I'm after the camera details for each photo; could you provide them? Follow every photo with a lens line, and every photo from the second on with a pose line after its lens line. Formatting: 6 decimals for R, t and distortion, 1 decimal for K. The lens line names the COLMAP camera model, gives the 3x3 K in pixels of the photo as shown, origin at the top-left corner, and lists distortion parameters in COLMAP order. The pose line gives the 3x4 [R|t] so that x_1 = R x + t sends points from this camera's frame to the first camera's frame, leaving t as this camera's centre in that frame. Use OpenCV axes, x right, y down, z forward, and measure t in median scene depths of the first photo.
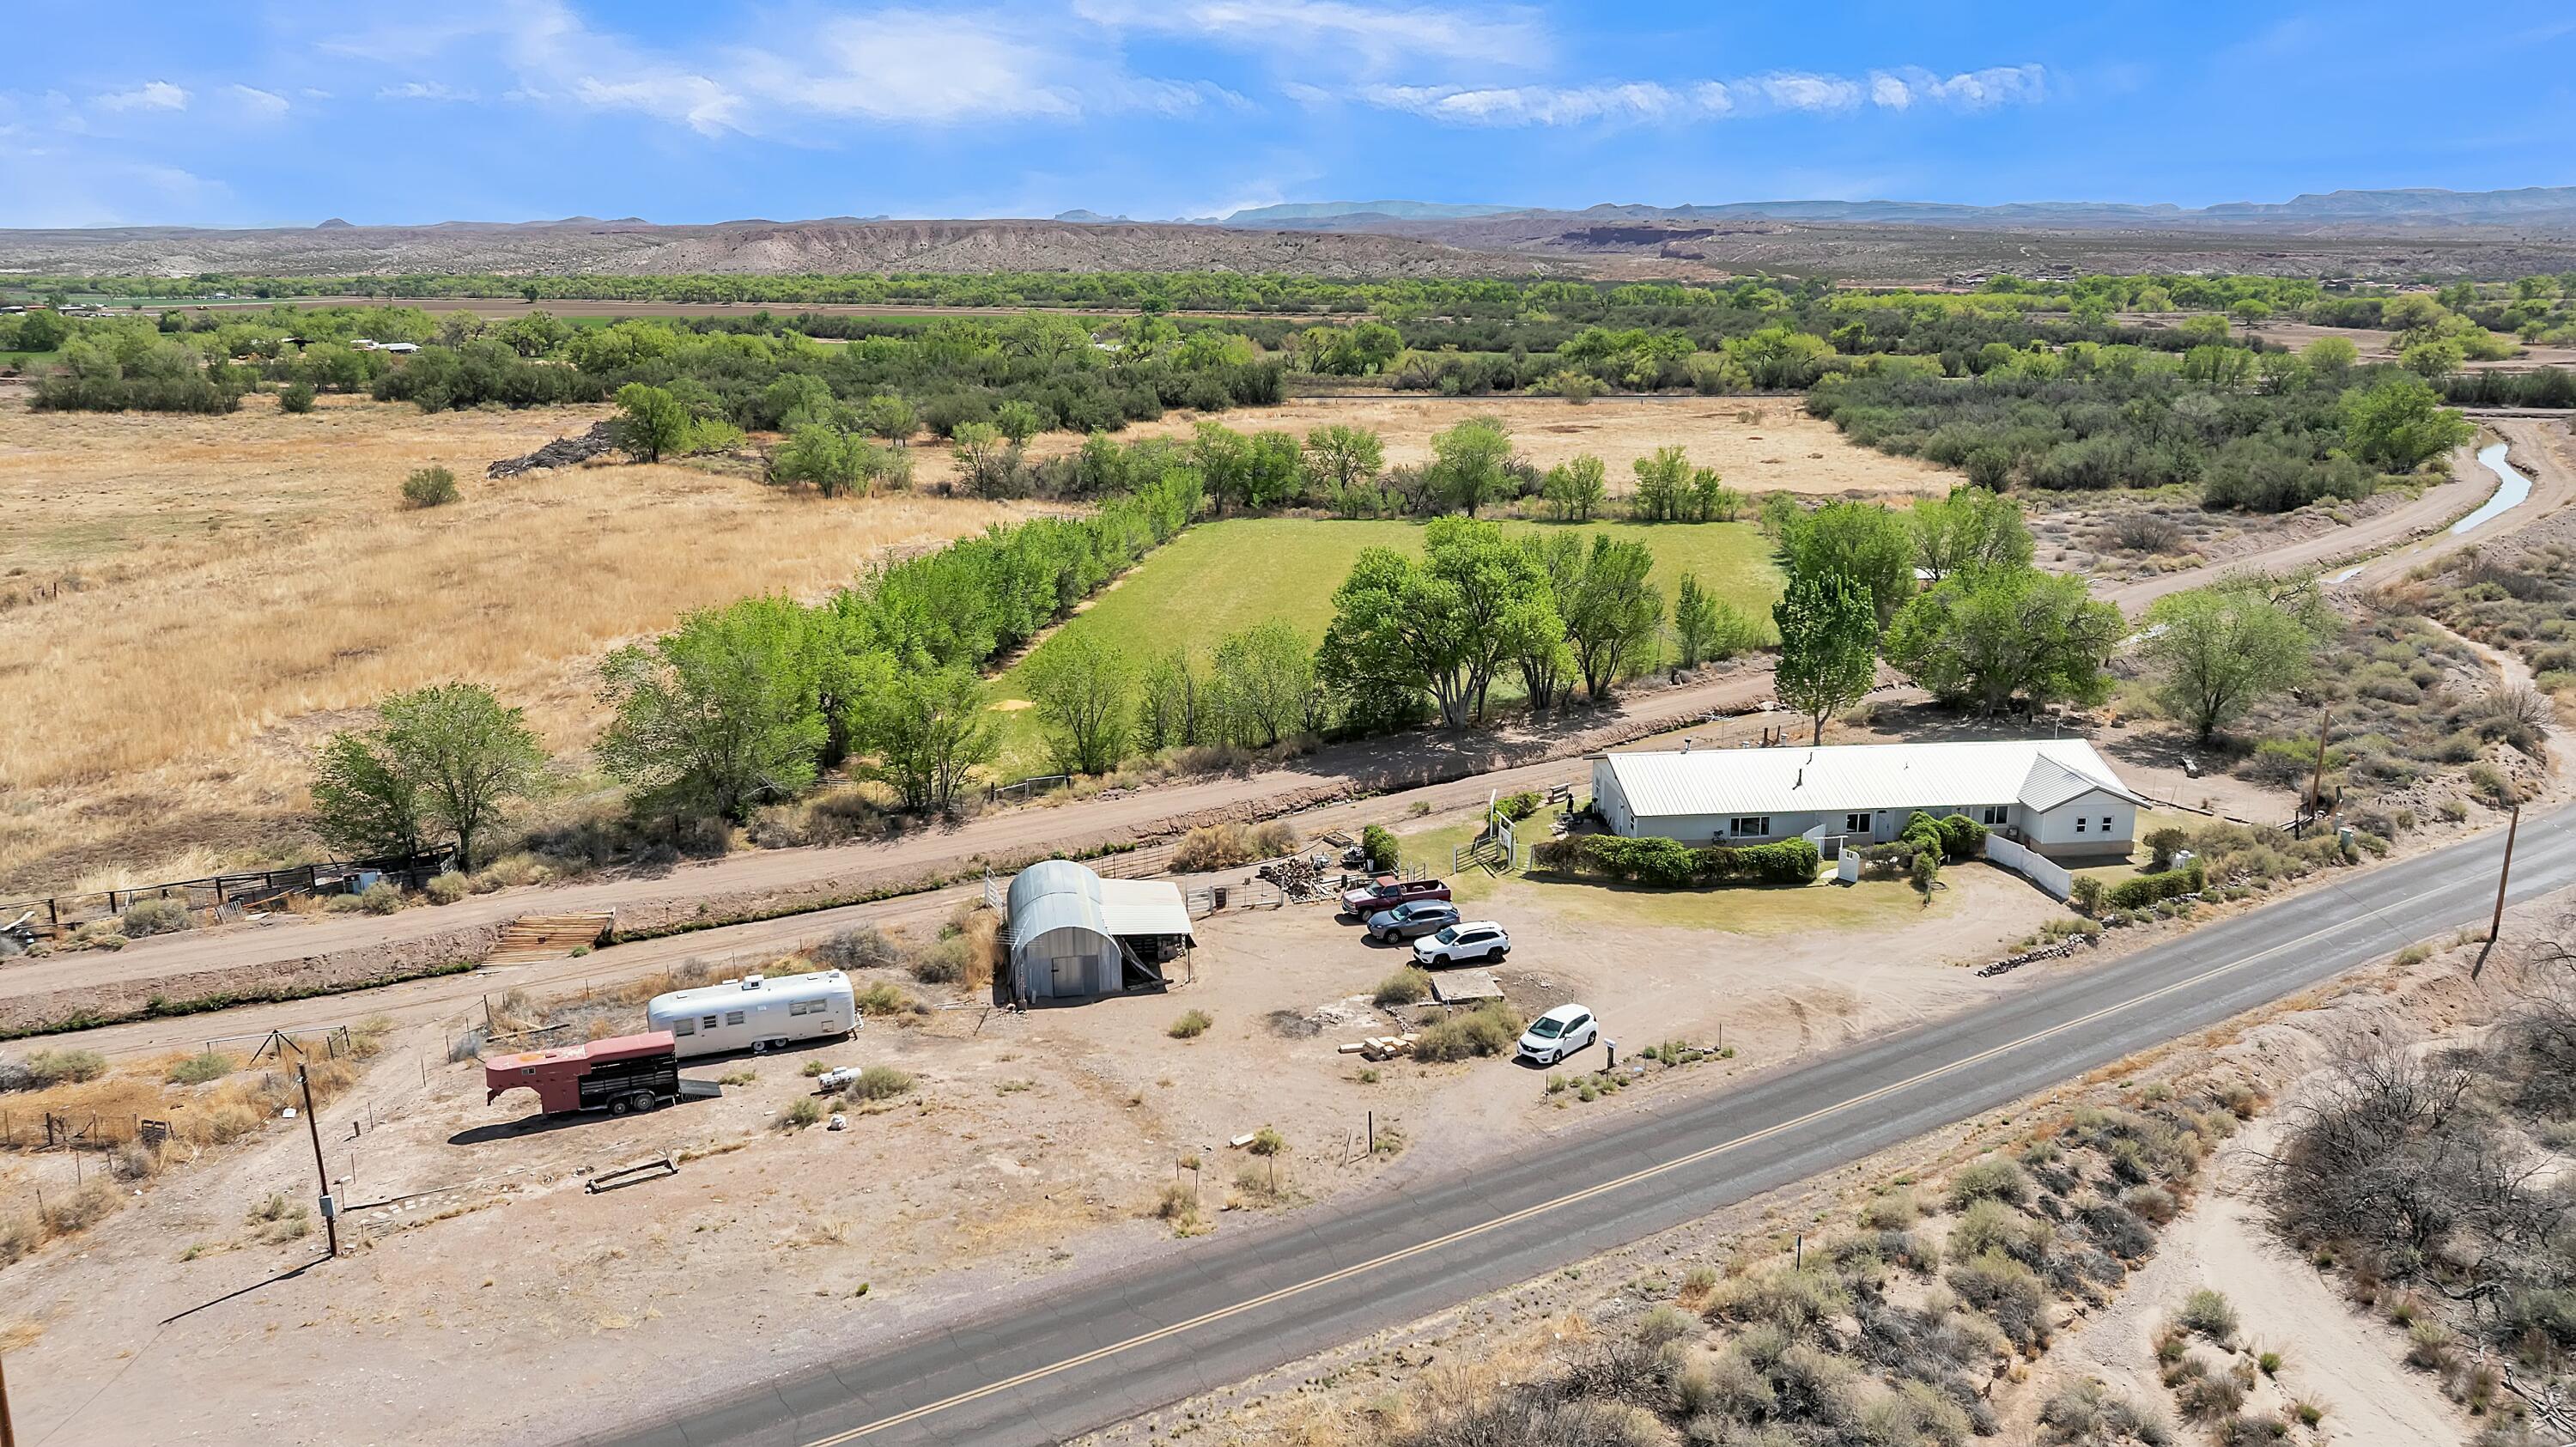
lens RADIAL K [[1809.2, 0, 1277.4], [0, 1809.2, 680.2], [0, 0, 1]] dist [-0.036107, 0.034920]
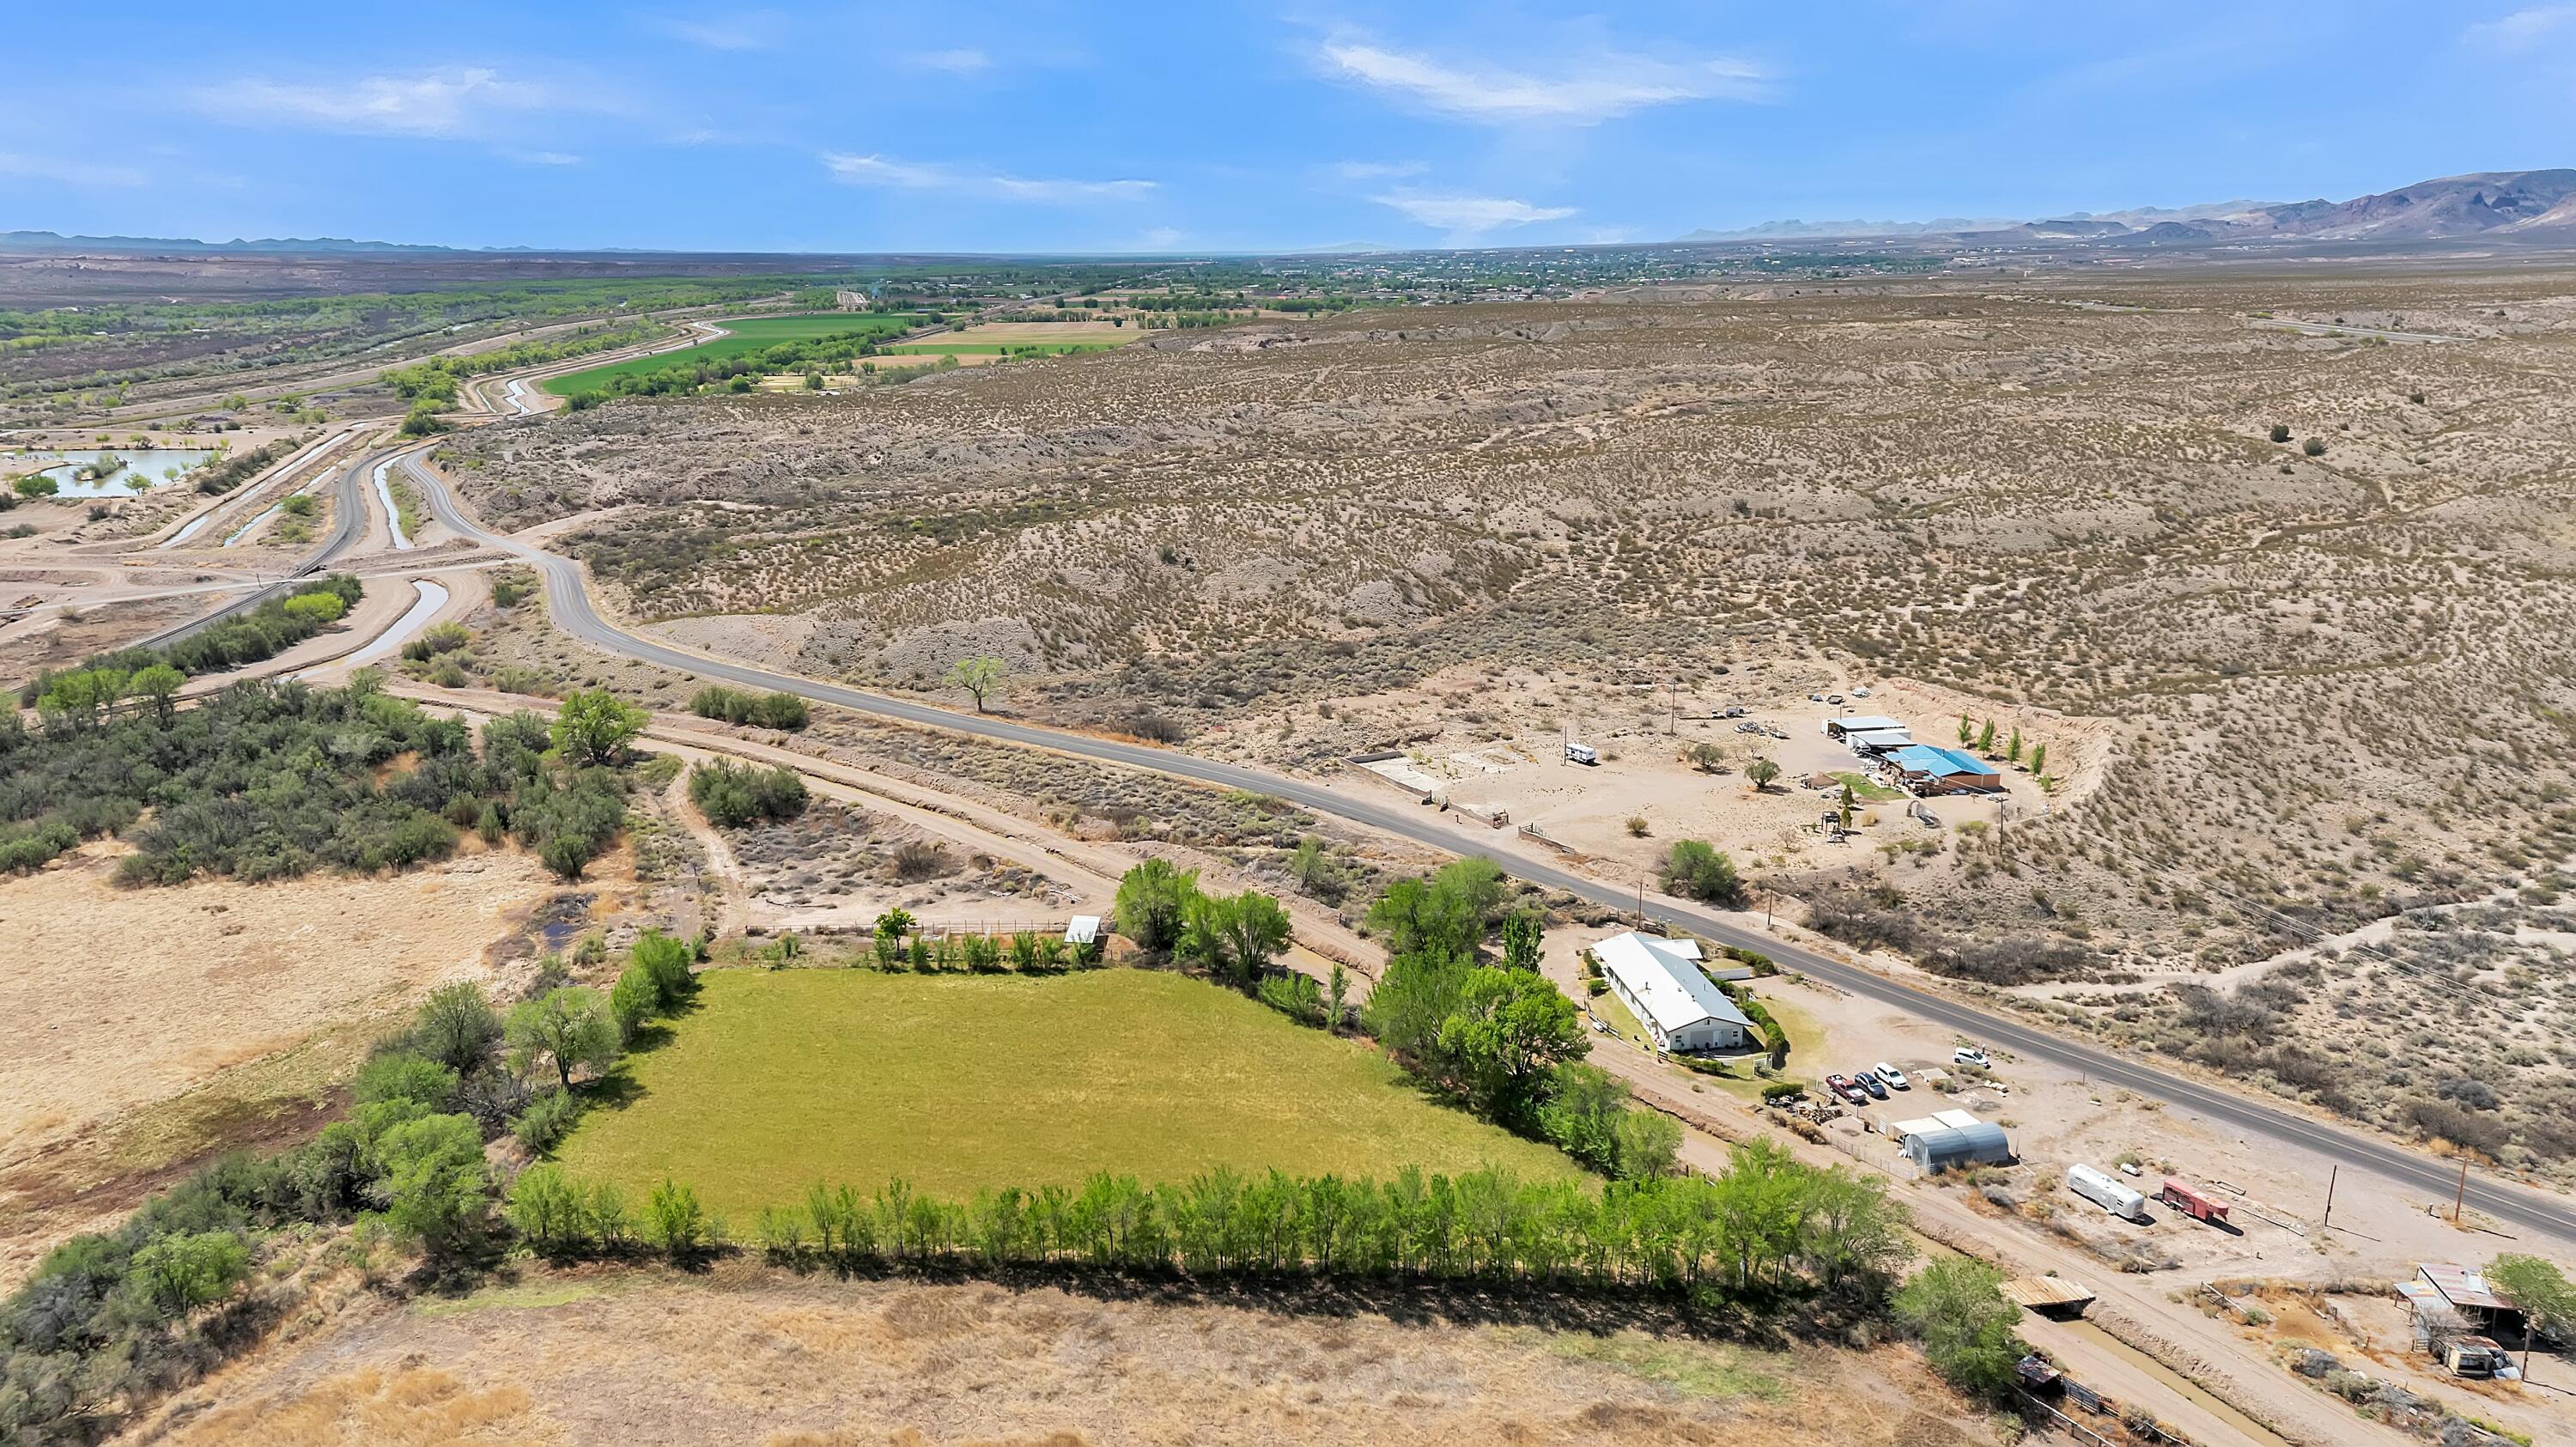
lens RADIAL K [[1809.2, 0, 1288.7], [0, 1809.2, 732.1], [0, 0, 1]] dist [-0.036107, 0.034920]
pose [[-0.071791, -0.252713, 0.964874, -1.653897], [0.235865, 0.935632, 0.262603, -0.895978], [-0.969130, 0.246432, -0.007564, 1.325823]]
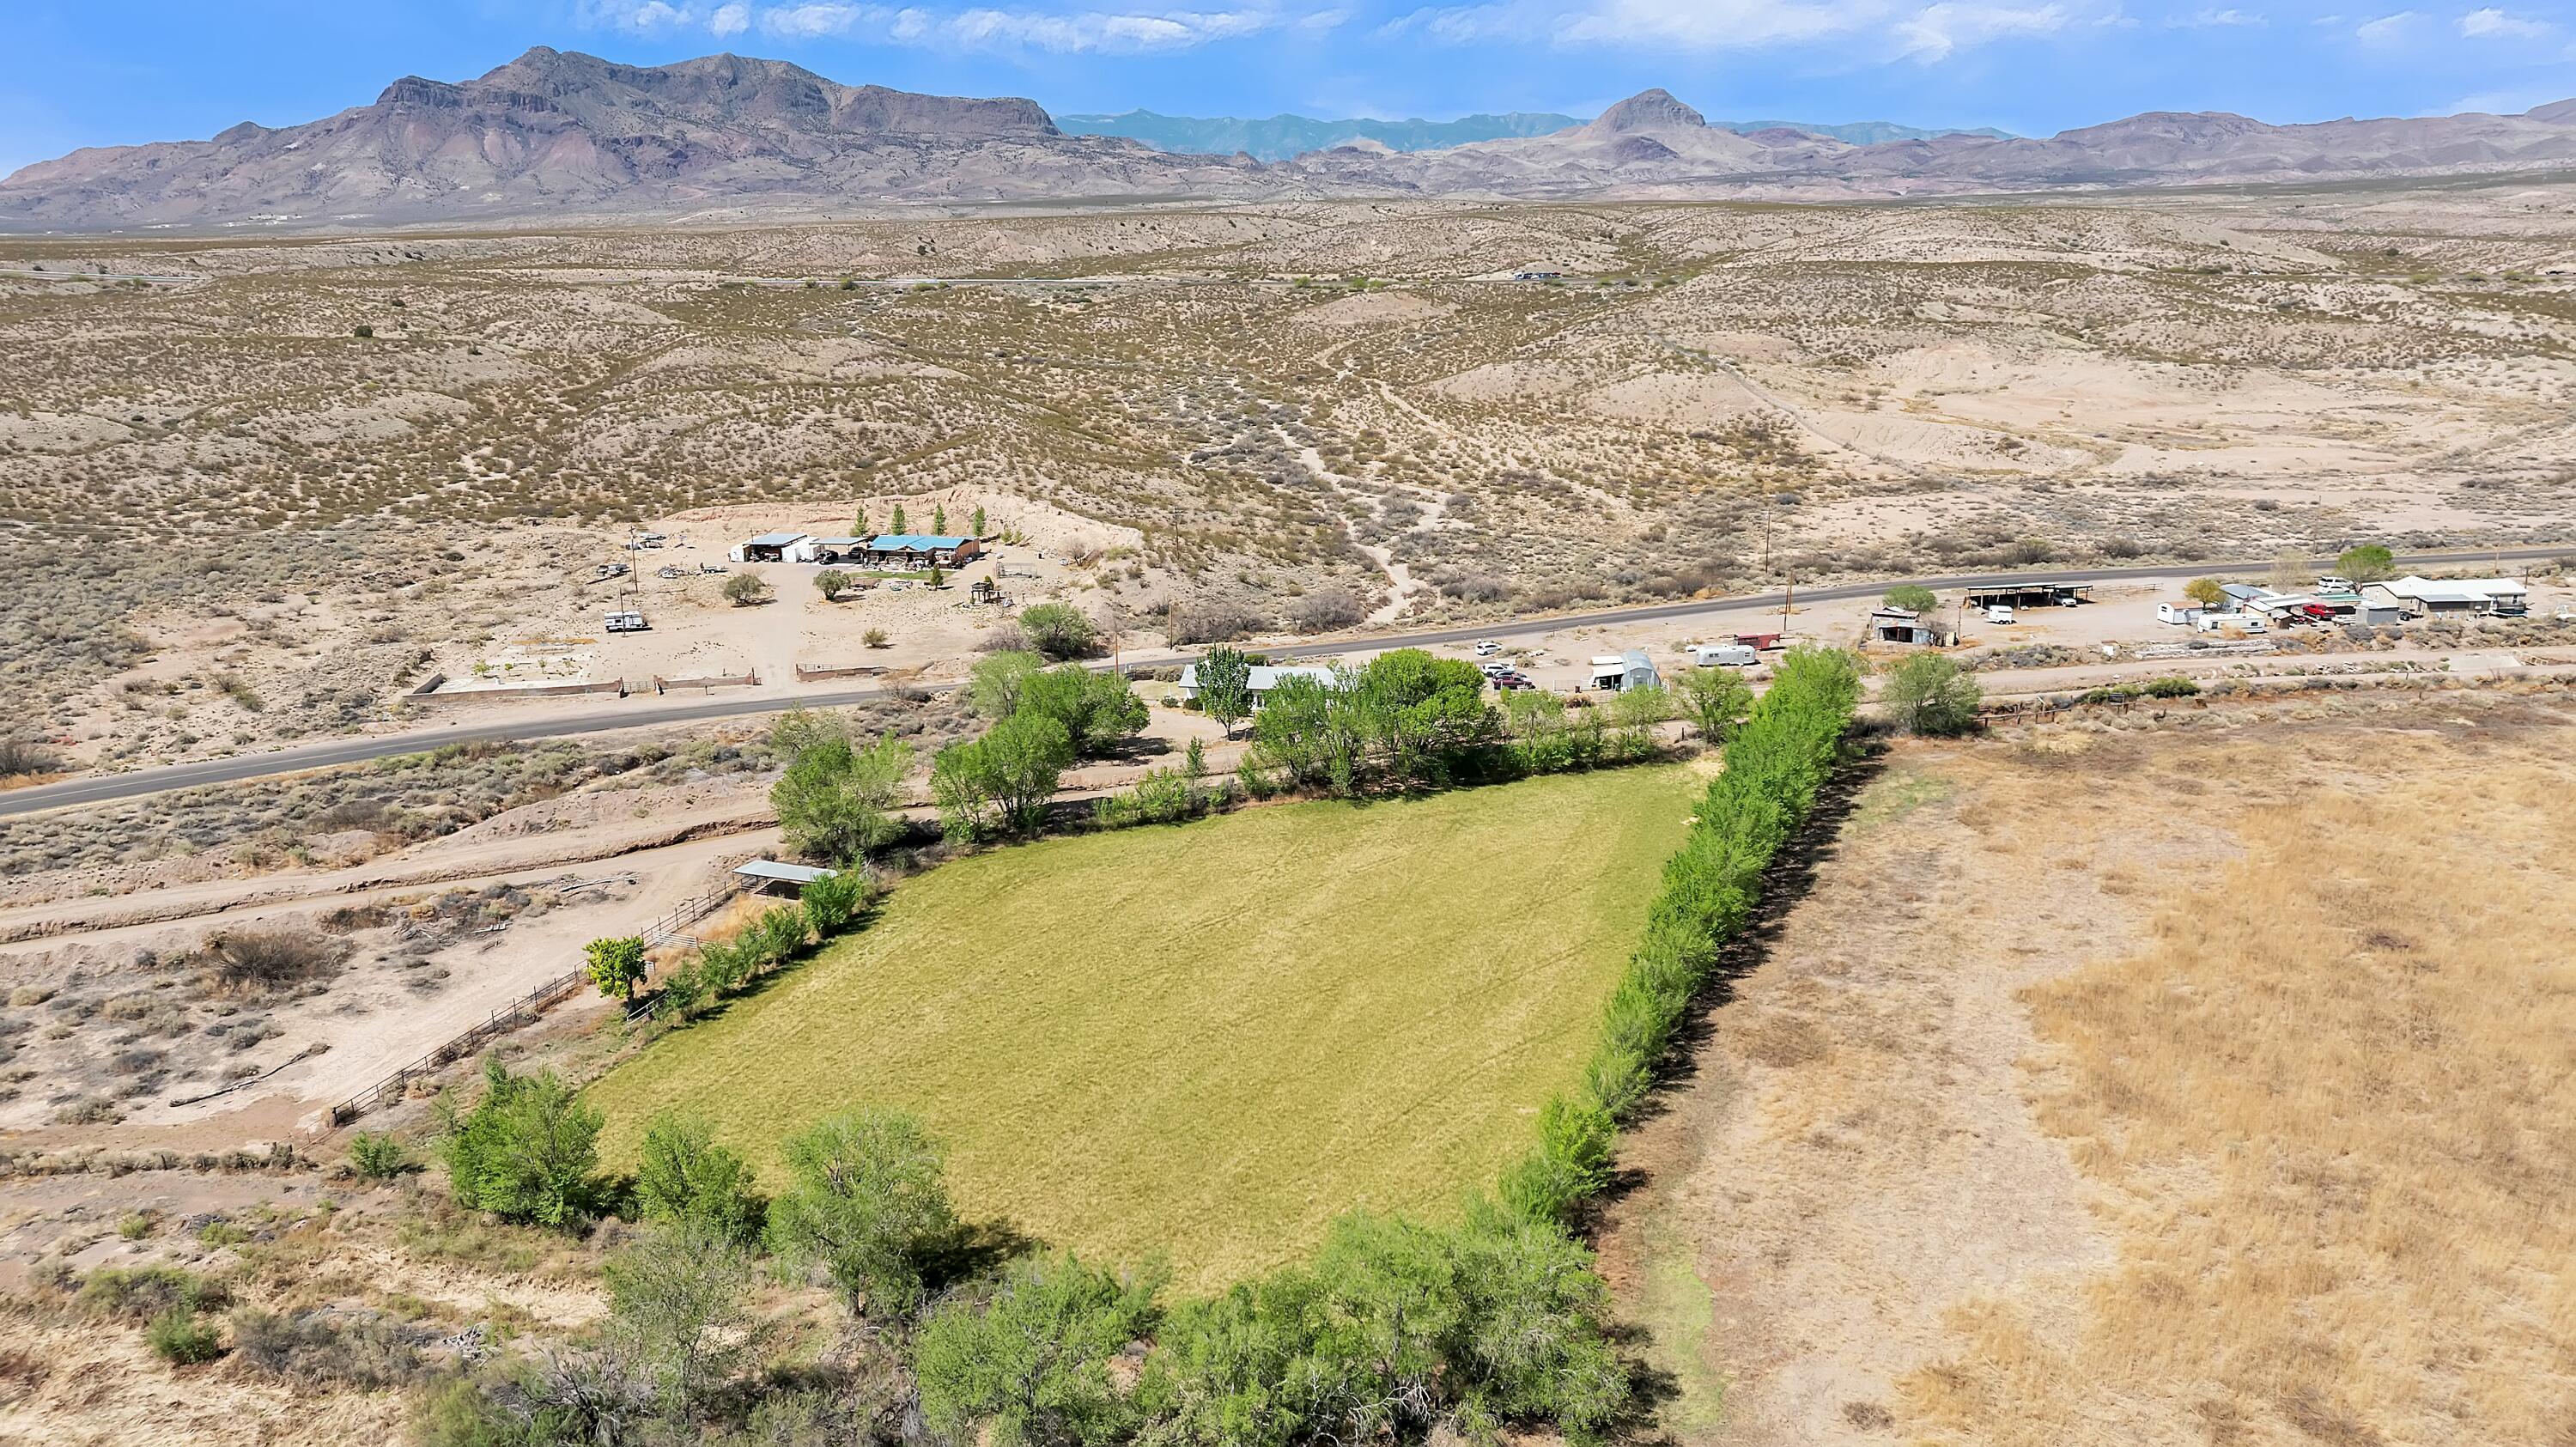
lens RADIAL K [[1809.2, 0, 1275.2], [0, 1809.2, 714.5], [0, 0, 1]] dist [-0.036107, 0.034920]
pose [[-0.968049, -0.051128, 0.245492, -0.210479], [0.072027, 0.881046, 0.467515, -0.926924], [-0.240192, 0.470260, -0.849213, 2.812668]]
